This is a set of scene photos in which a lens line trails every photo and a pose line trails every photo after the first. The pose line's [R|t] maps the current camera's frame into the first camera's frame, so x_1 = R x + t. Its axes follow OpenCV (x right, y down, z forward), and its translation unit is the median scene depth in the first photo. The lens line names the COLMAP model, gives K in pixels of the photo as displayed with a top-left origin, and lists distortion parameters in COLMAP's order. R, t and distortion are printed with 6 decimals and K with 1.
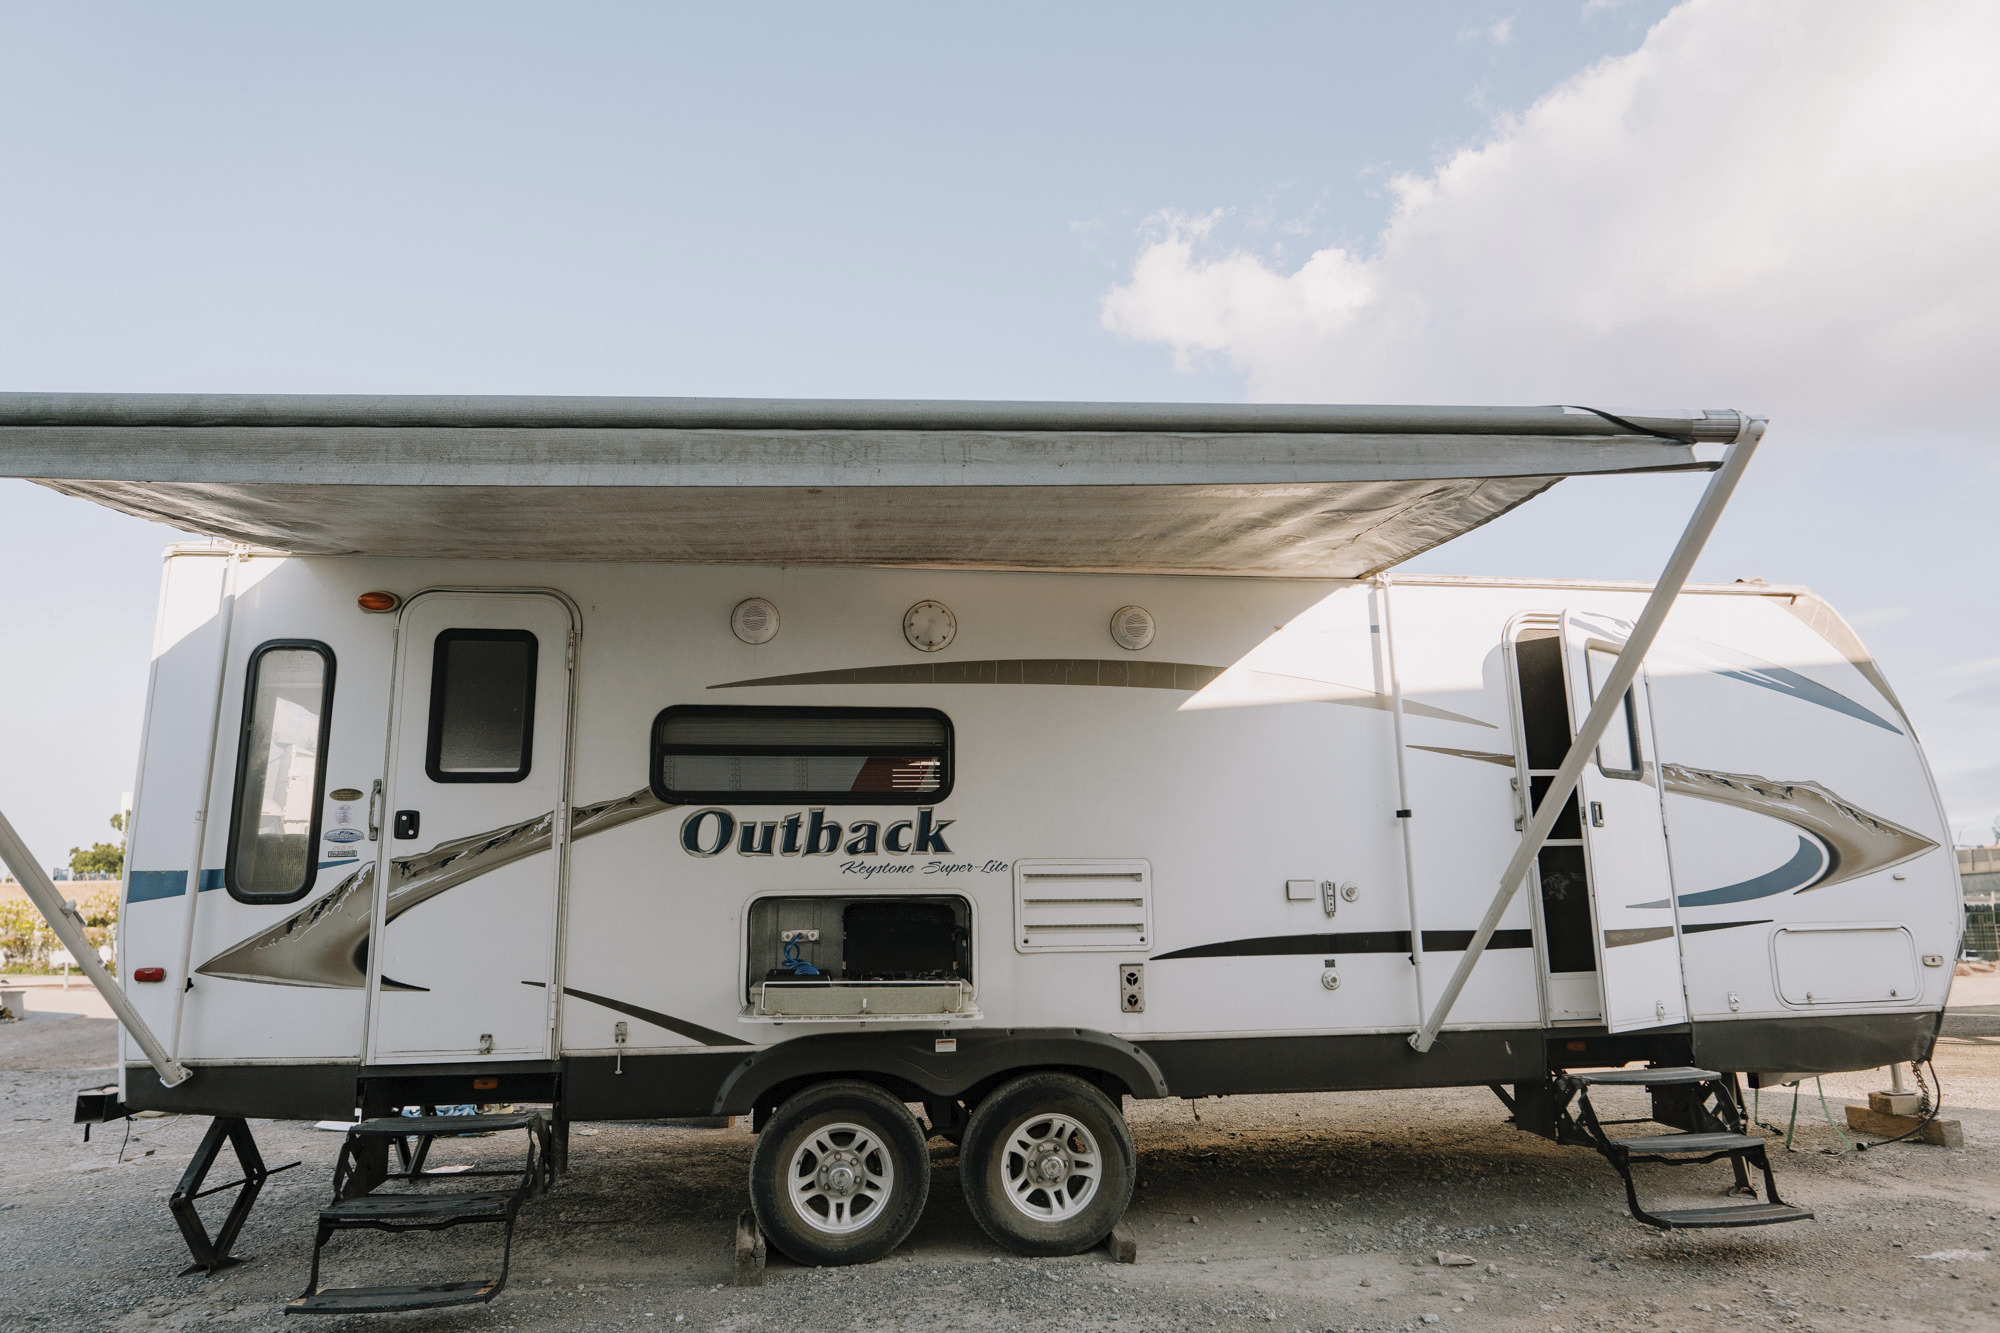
lens RADIAL K [[1188.7, 0, 998.7], [0, 1188.7, 663.9], [0, 0, 1]] dist [-0.029981, 0.001337]
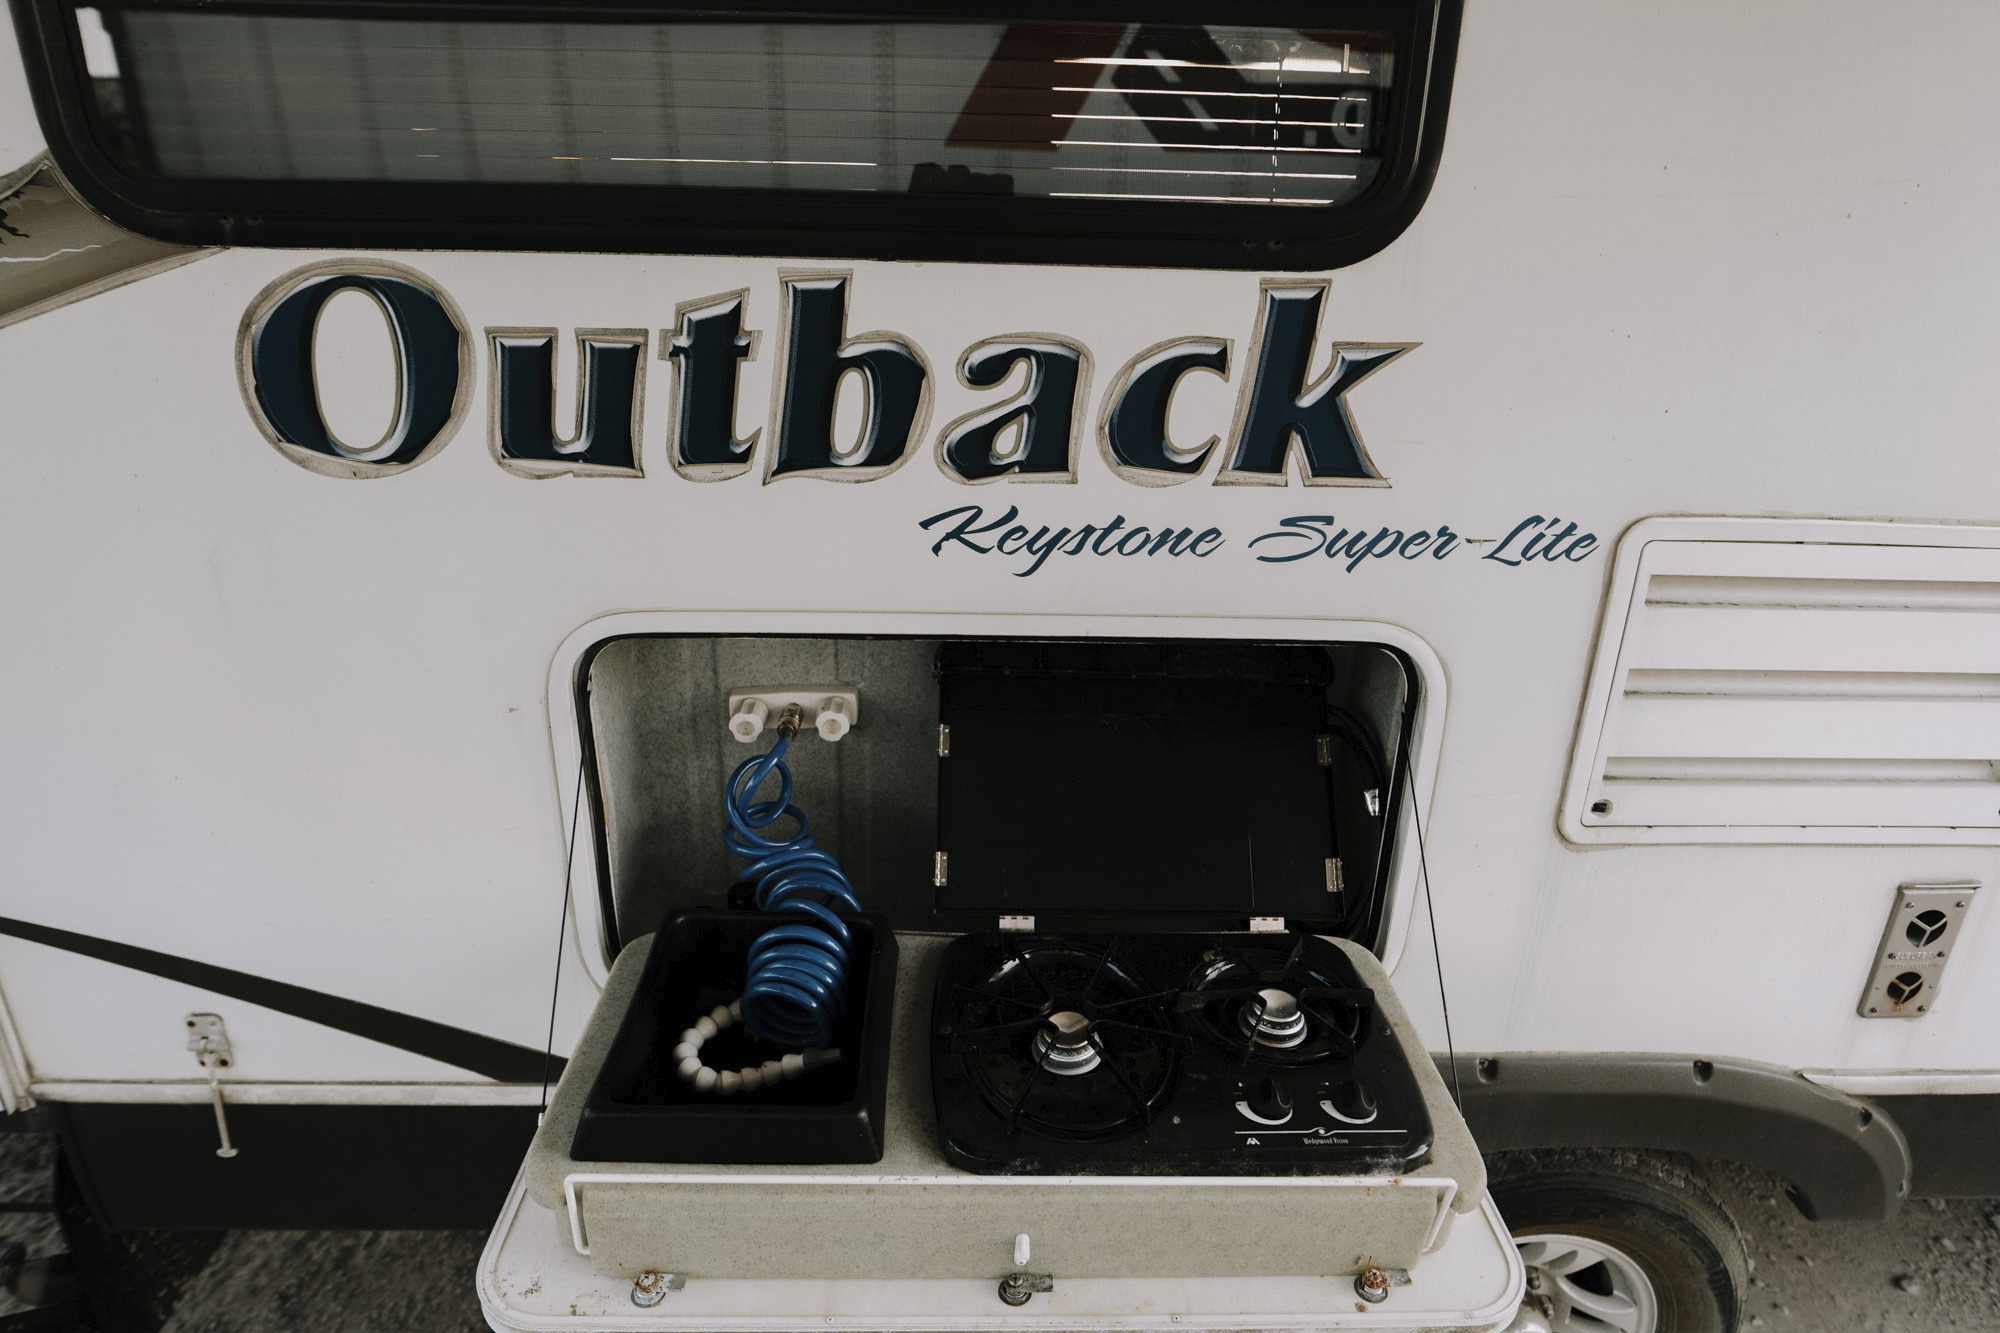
lens RADIAL K [[1165.2, 0, 1016.2], [0, 1165.2, 665.9], [0, 0, 1]] dist [-0.029678, 0.006992]
pose [[0.995140, 0.069716, -0.069540, -0.095514], [-0.020529, 0.837580, 0.545929, 0.063903], [0.096305, -0.541848, 0.834940, 0.785997]]
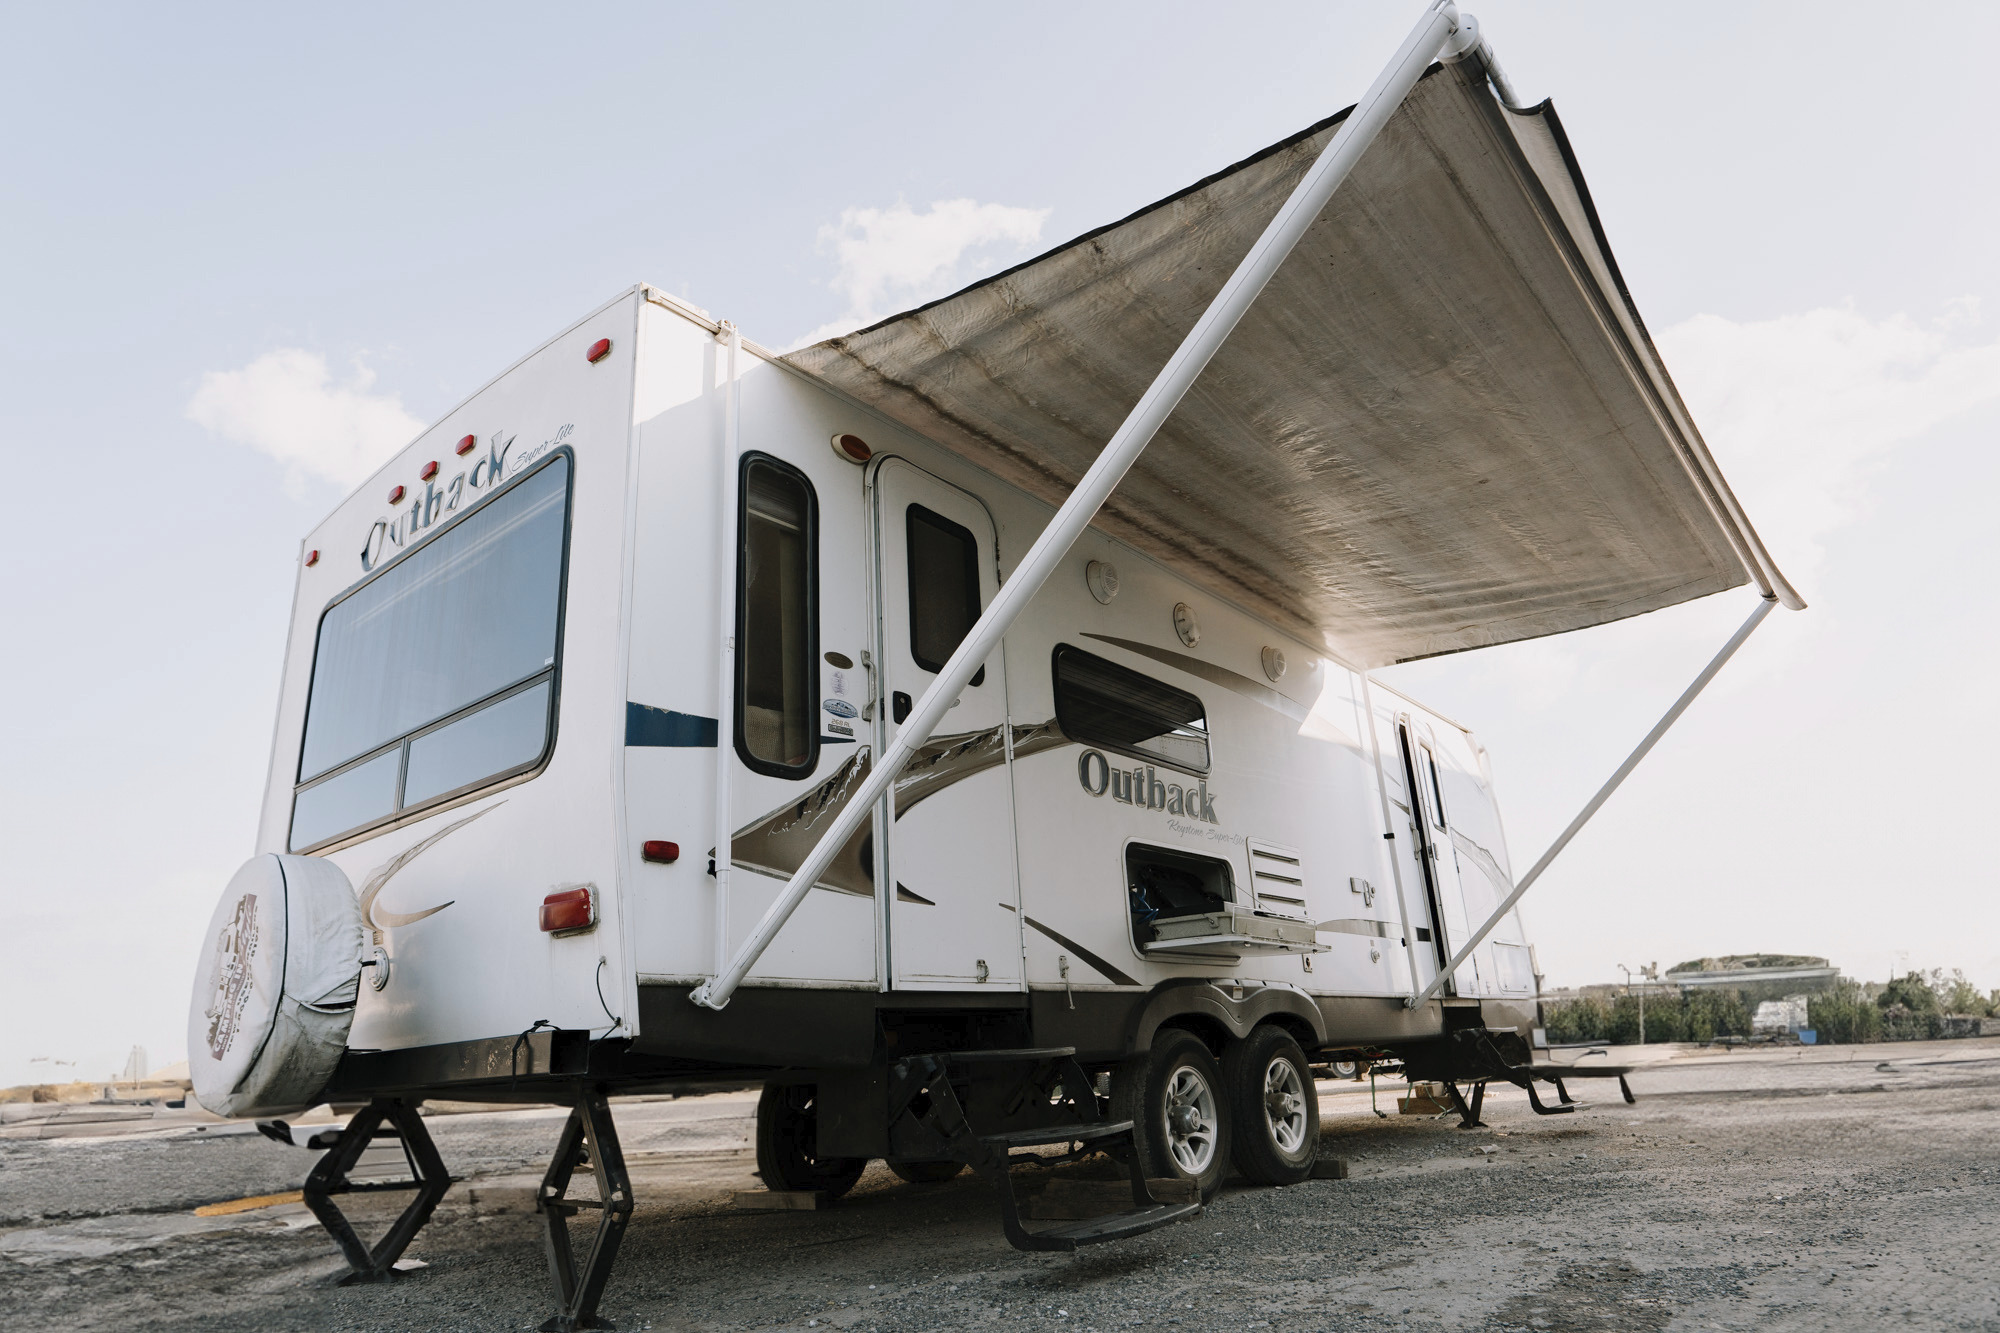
lens RADIAL K [[1165.2, 0, 989.8], [0, 1165.2, 662.7], [0, 0, 1]] dist [-0.029678, 0.006992]
pose [[0.734085, 0.200389, 0.648817, -0.958032], [-0.097236, 0.976640, -0.191623, 0.246070], [-0.672059, 0.077579, 0.736422, 0.325629]]
